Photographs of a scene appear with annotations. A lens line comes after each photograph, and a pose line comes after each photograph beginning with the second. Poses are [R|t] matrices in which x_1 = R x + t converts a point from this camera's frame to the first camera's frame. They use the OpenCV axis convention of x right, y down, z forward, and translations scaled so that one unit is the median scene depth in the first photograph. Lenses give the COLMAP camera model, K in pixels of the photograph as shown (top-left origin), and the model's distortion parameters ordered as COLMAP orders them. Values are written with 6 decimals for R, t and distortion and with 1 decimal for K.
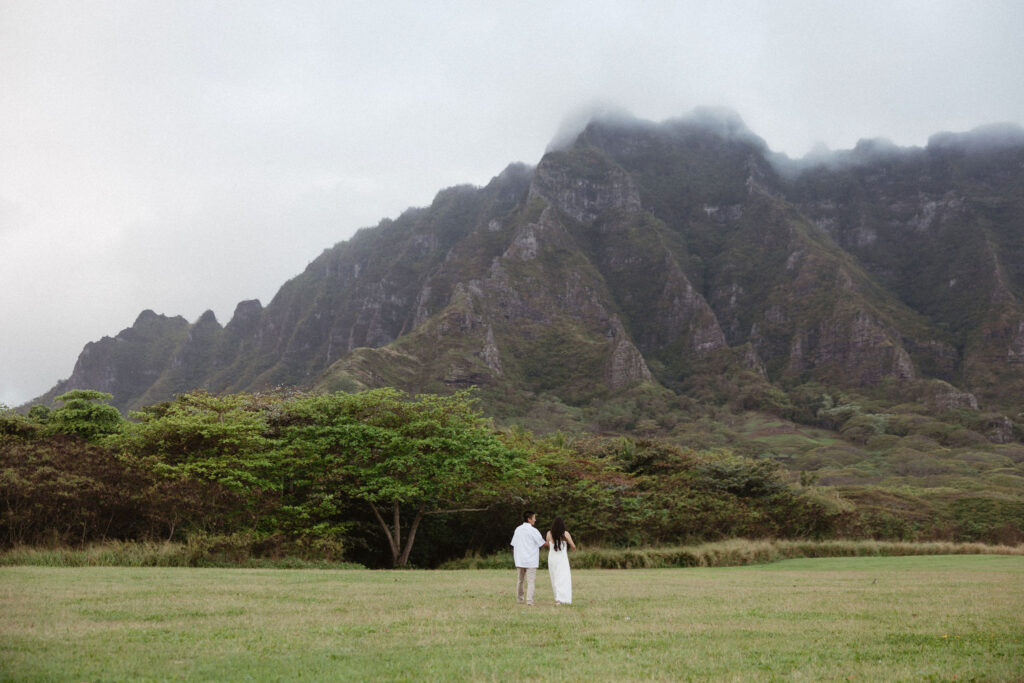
lens RADIAL K [[1220.7, 0, 512.0], [0, 1220.7, 341.5], [0, 0, 1]] dist [0.009513, 0.012435]
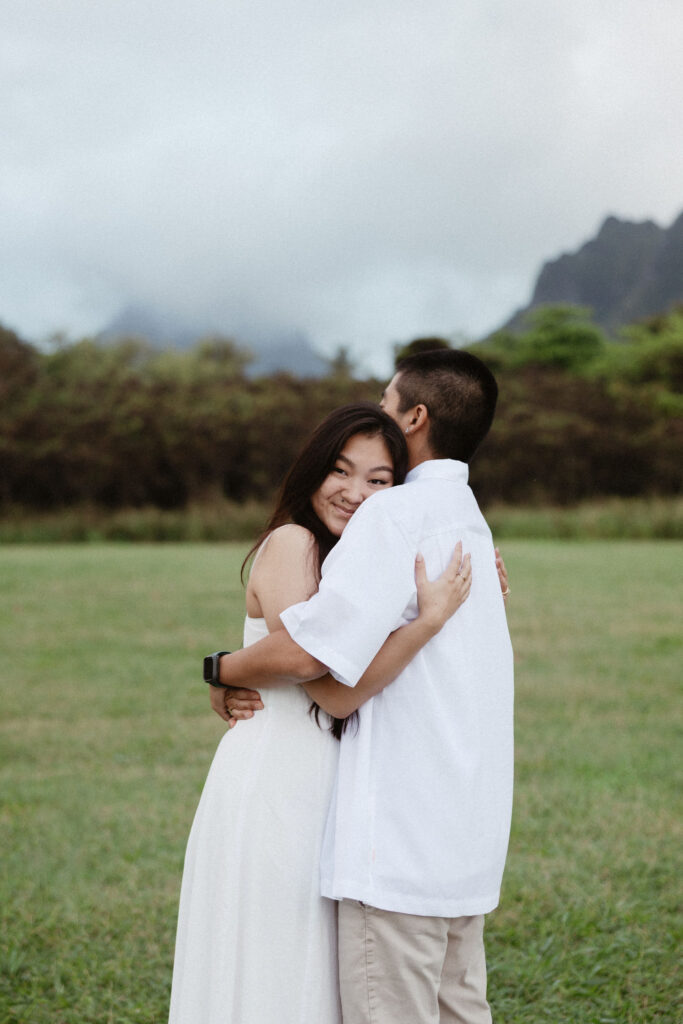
lens RADIAL K [[1500.4, 0, 341.5], [0, 1500.4, 512.0], [0, 0, 1]] dist [0.001295, 0.000444]
pose [[0.890608, -0.003418, -0.454759, -0.047214], [0.082877, 0.984446, 0.154908, 0.011639], [0.447157, -0.175651, 0.877039, 0.097451]]
